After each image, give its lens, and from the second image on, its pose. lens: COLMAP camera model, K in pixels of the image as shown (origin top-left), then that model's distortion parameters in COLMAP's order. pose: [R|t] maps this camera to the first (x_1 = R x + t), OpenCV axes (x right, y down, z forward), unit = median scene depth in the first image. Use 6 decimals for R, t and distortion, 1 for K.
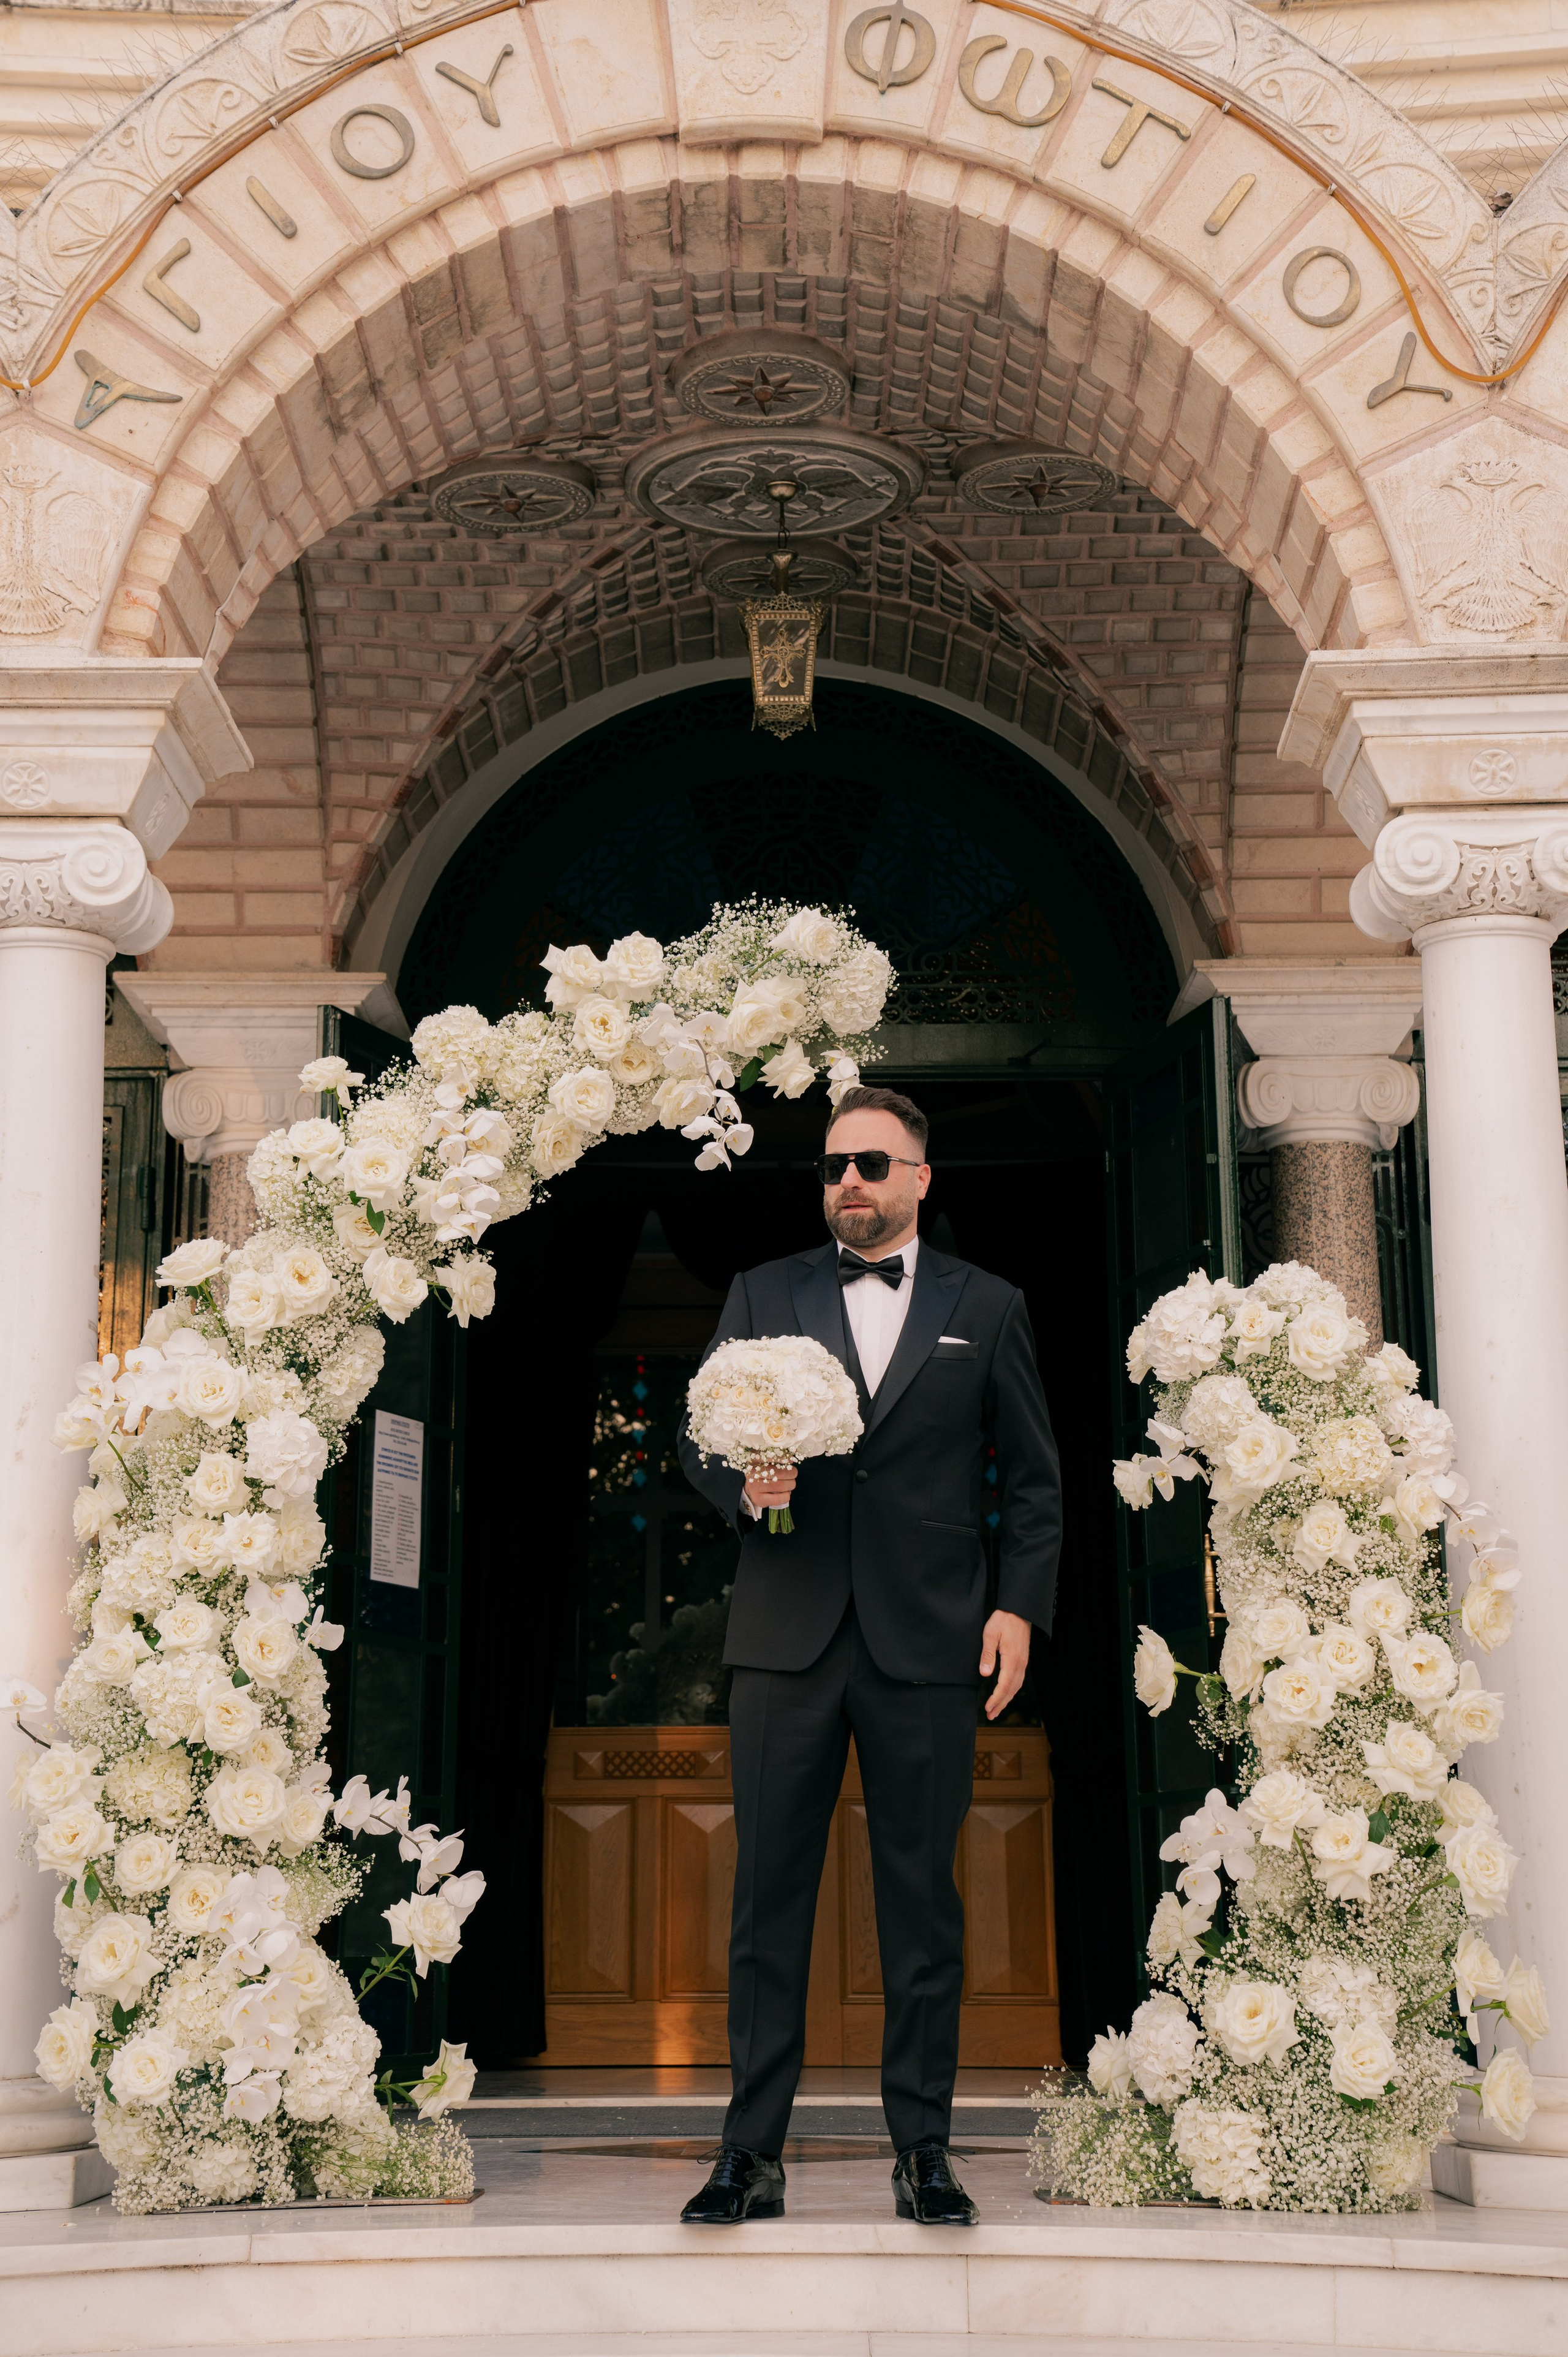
lens RADIAL K [[3862.5, 0, 768.3], [0, 3862.5, 961.2], [0, 0, 1]] dist [0.559061, 0.116174]
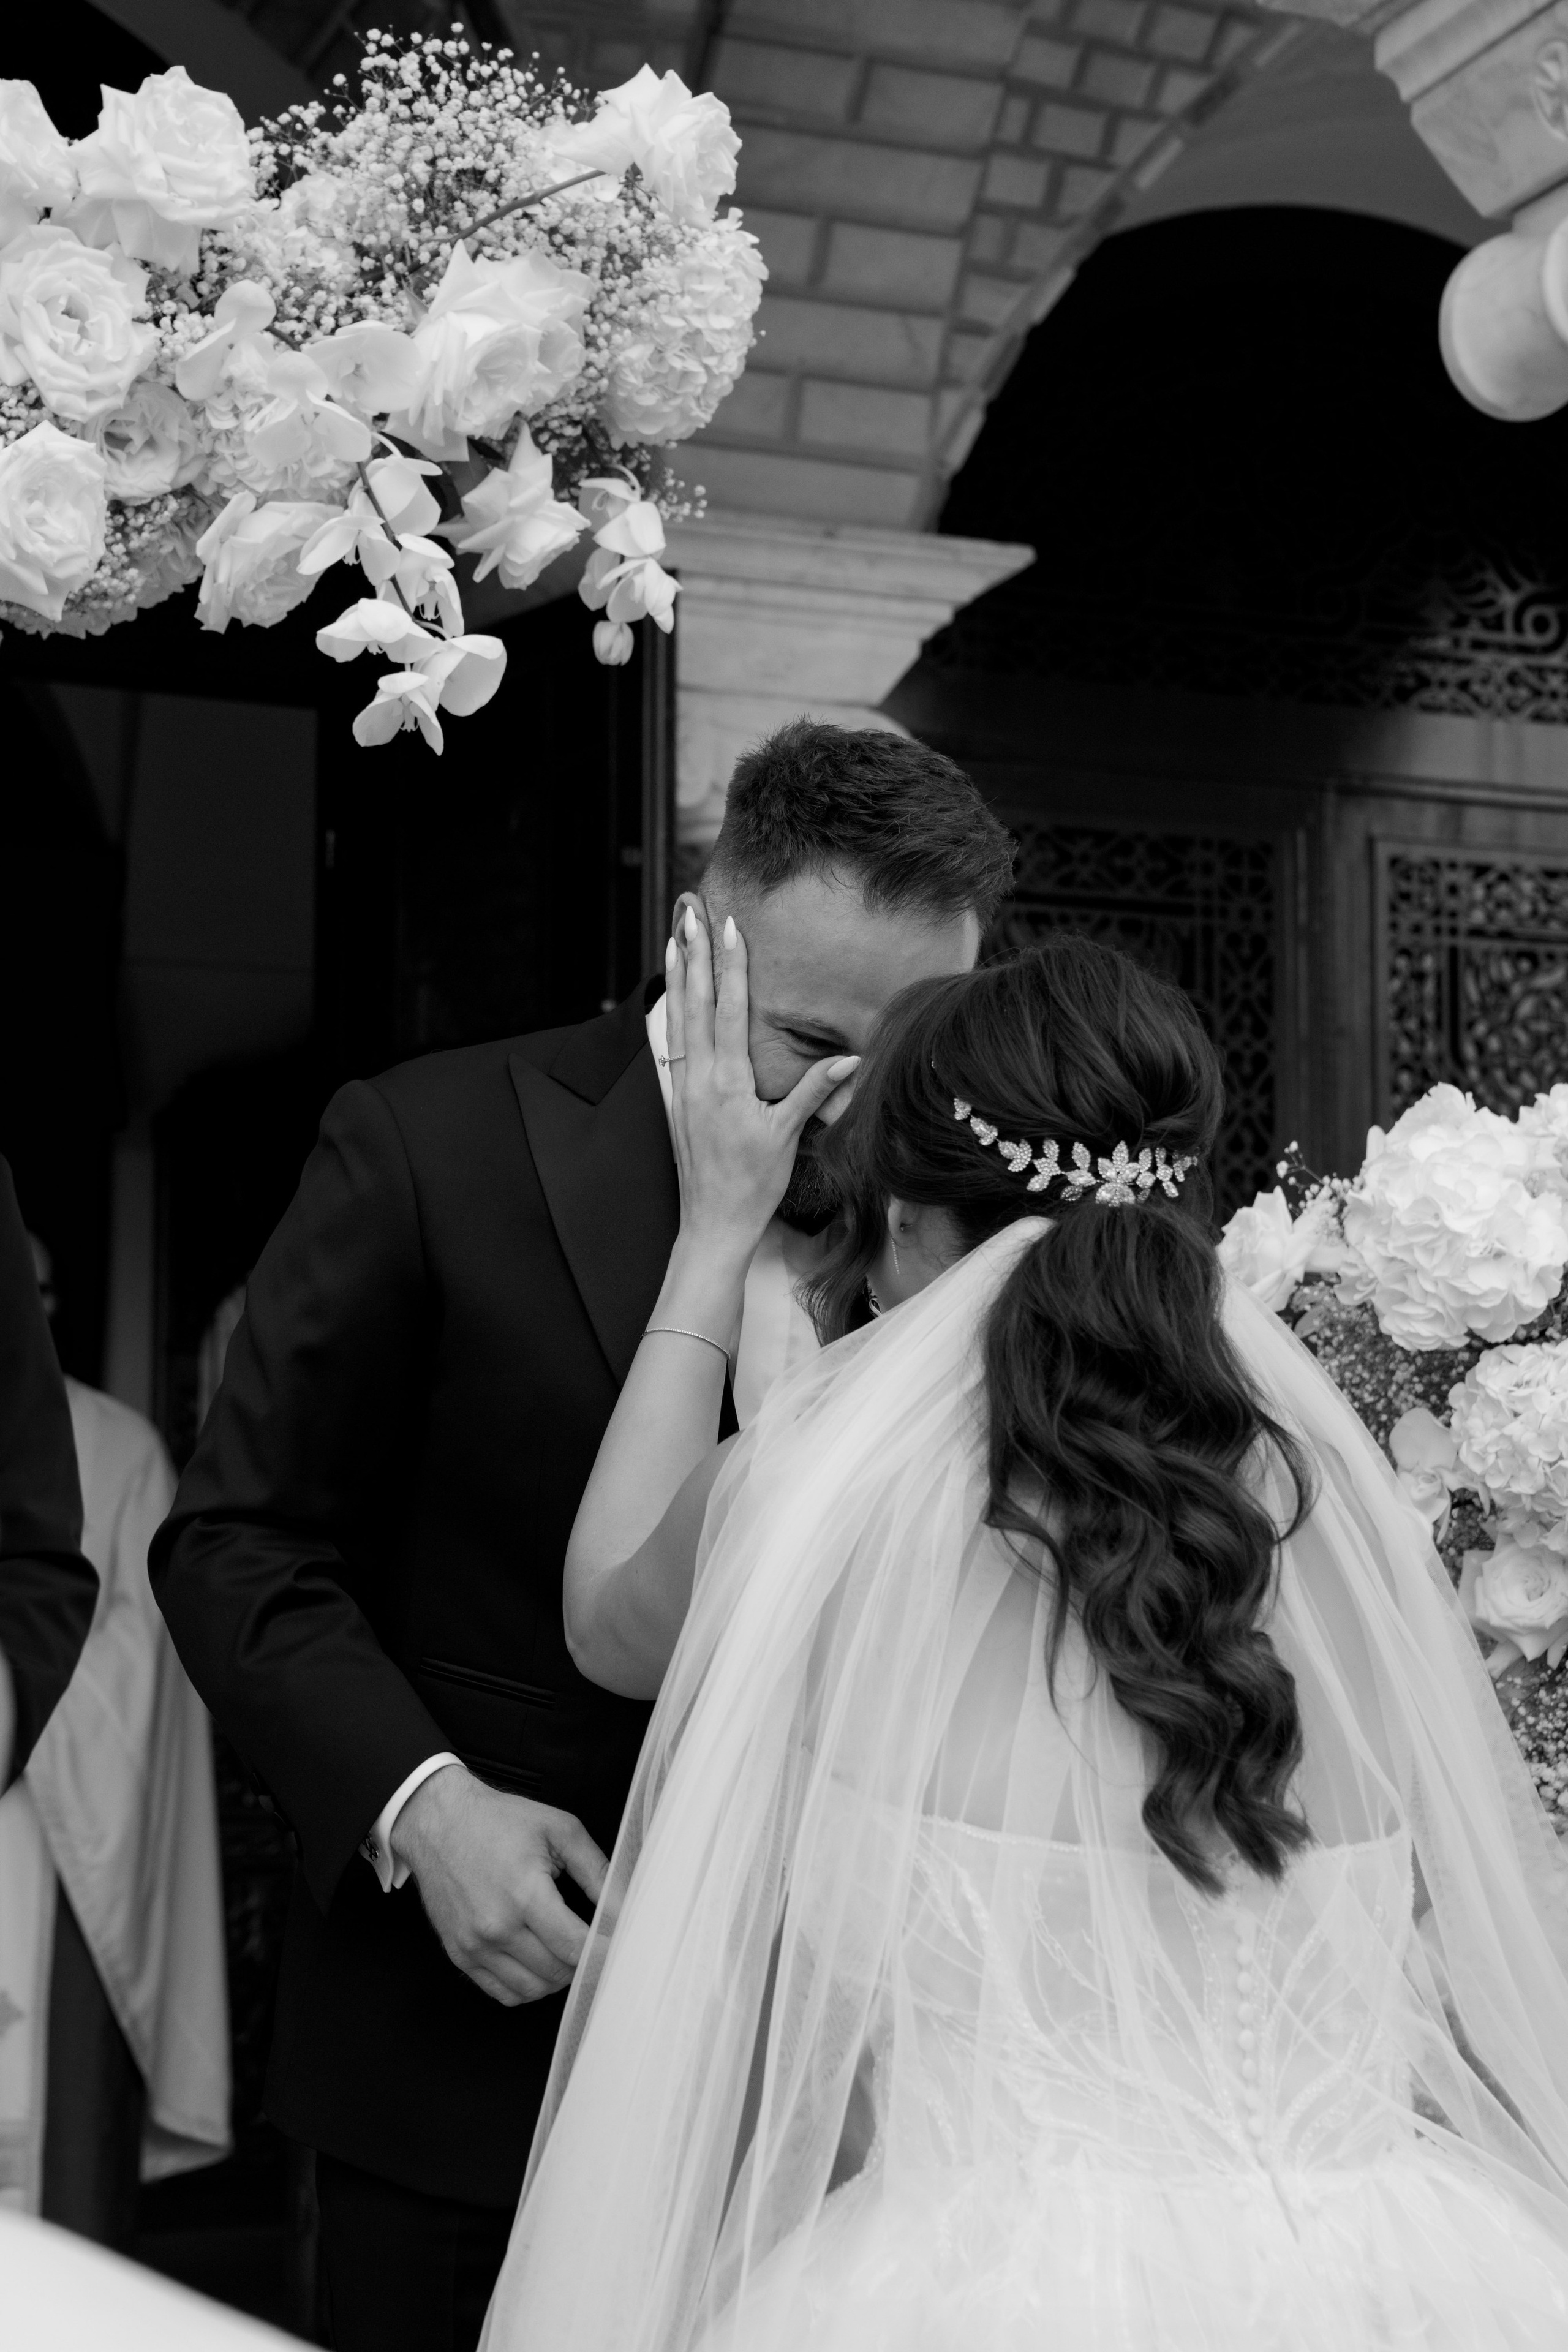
lens RADIAL K [[4377.7, 0, 784.0], [0, 4377.7, 1176.0], [0, 0, 1]] dist [0.314406, 0.089498]
pose [[0.925468, 0.059218, 0.374169, -0.121079], [-0.099414, 0.991054, 0.089041, 0.047549], [-0.365549, -0.119602, 0.923076, 0.528575]]
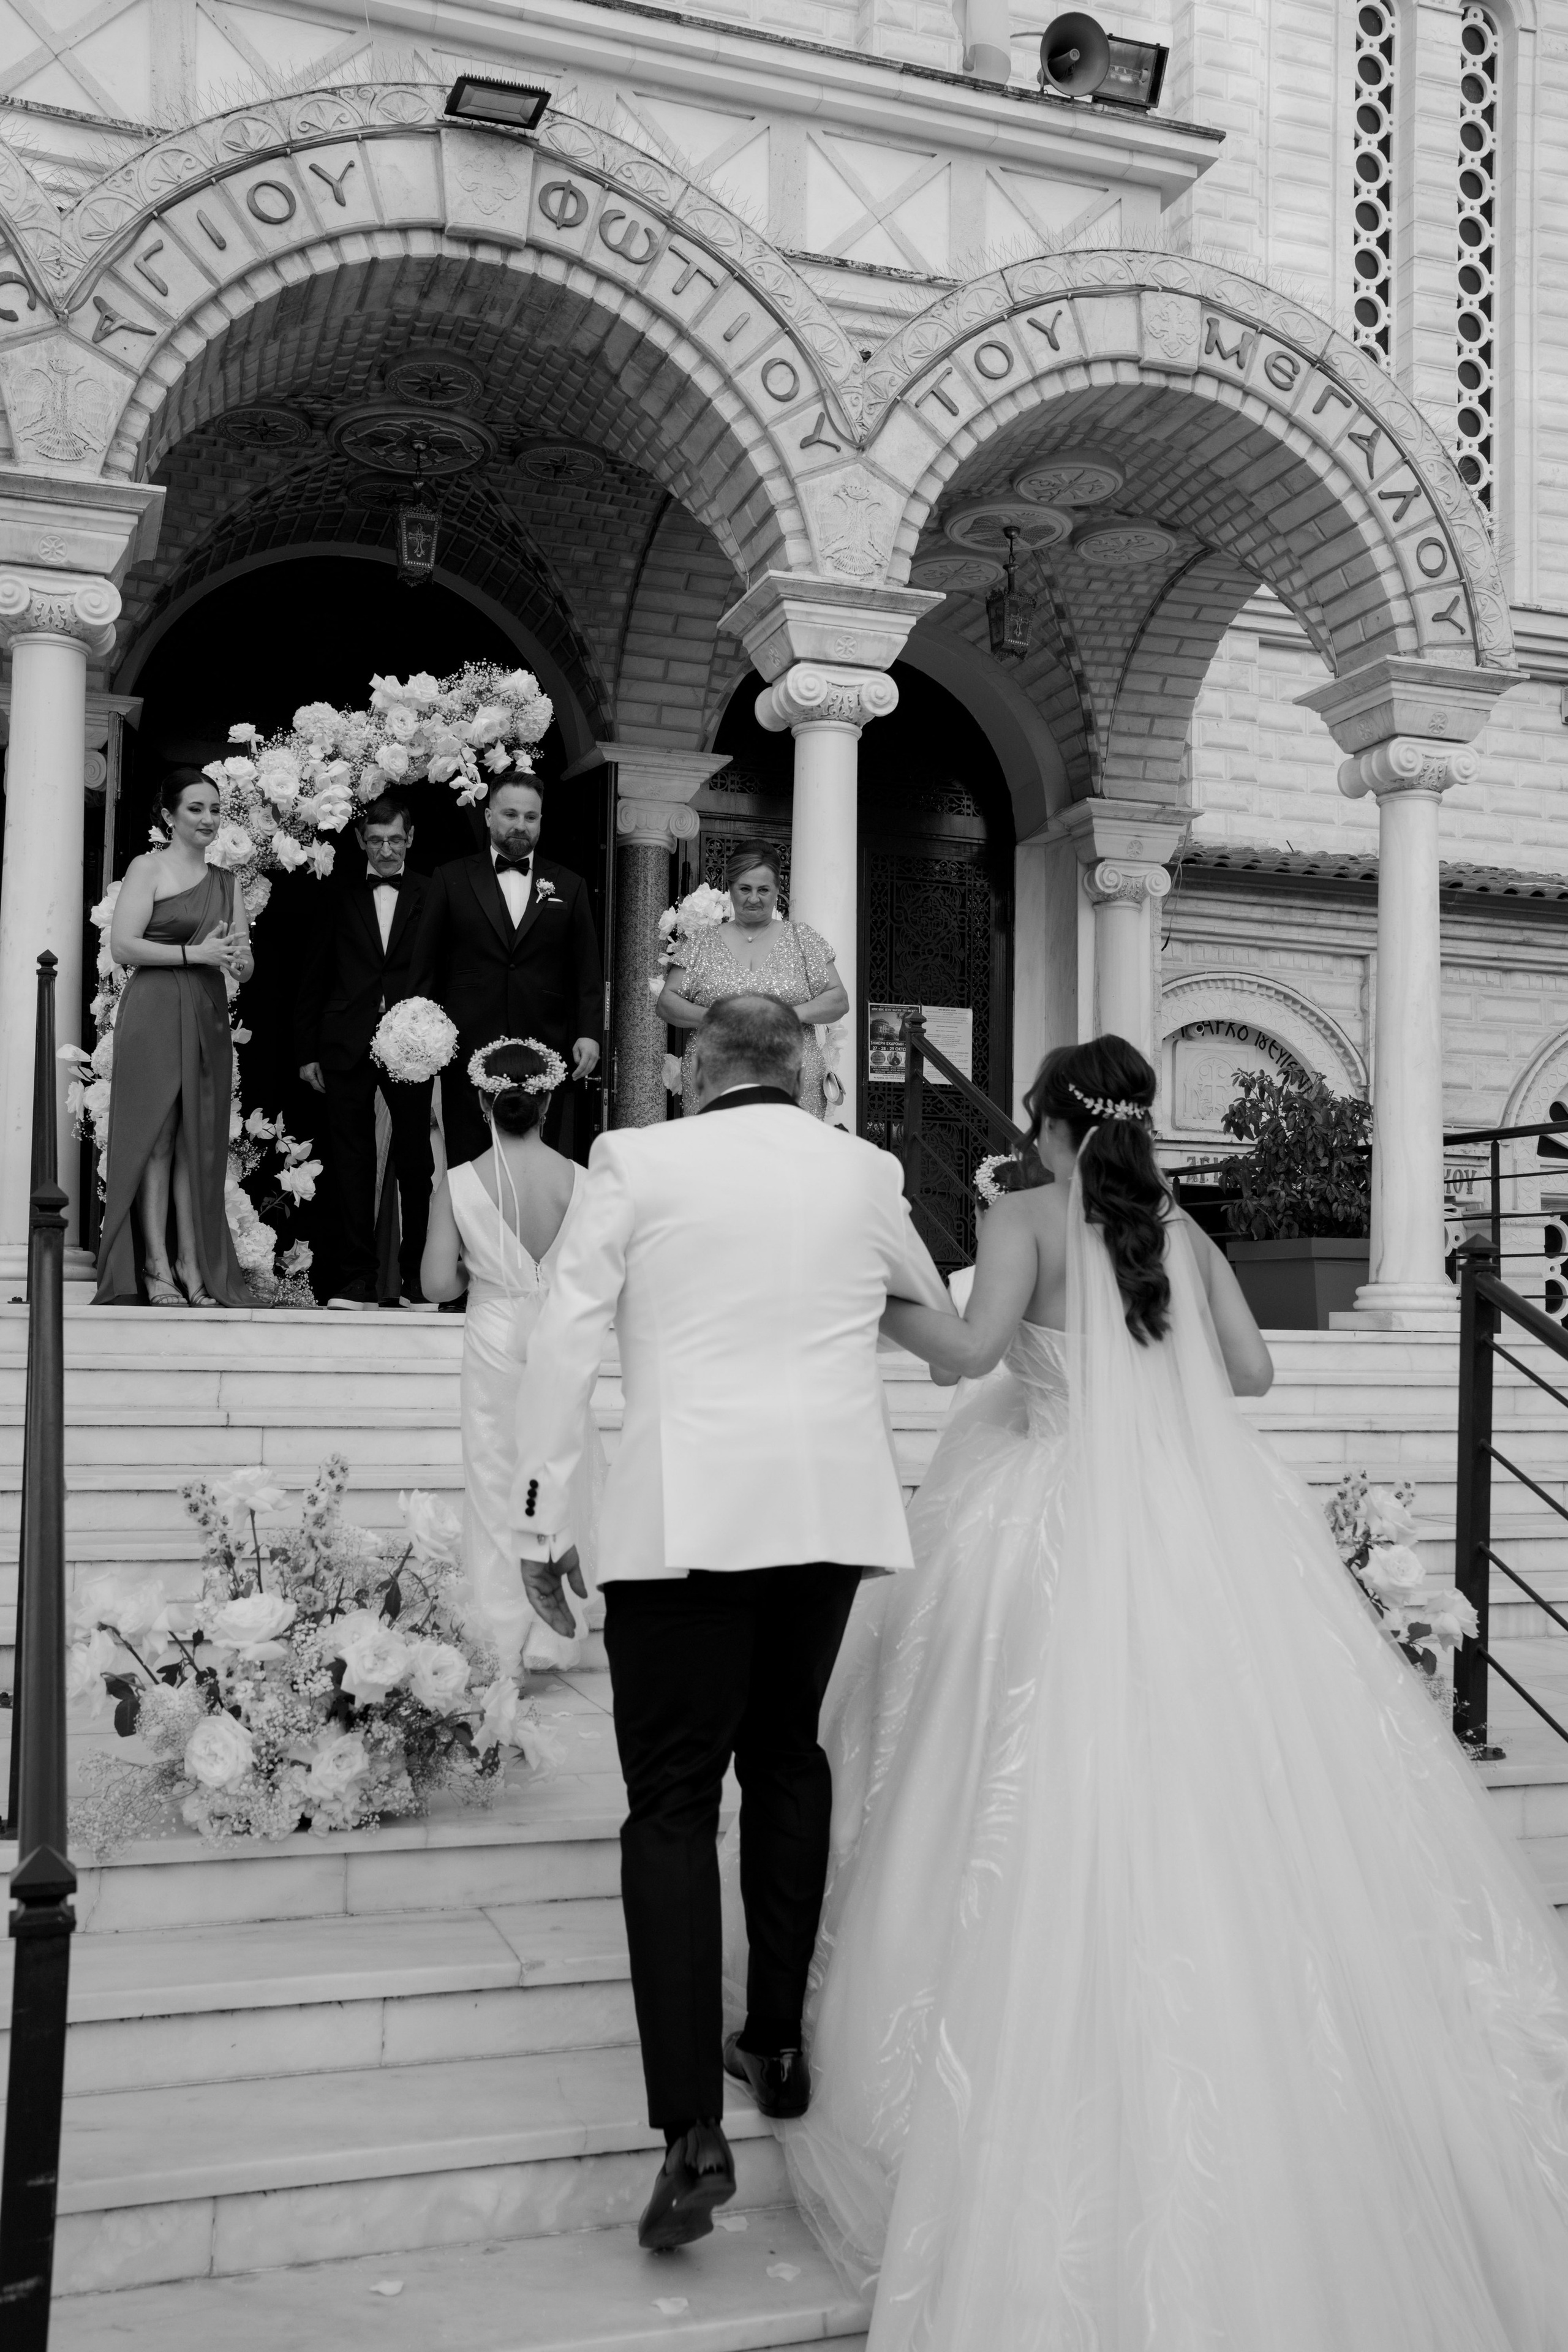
lens RADIAL K [[2154.9, 0, 782.8], [0, 2154.9, 1188.3], [0, 0, 1]] dist [-0.079200, 0.180175]
pose [[0.941234, 0.044134, 0.334859, -0.184233], [-0.102449, 0.982023, 0.158539, 0.049006], [-0.321842, -0.183529, 0.928835, -0.028999]]
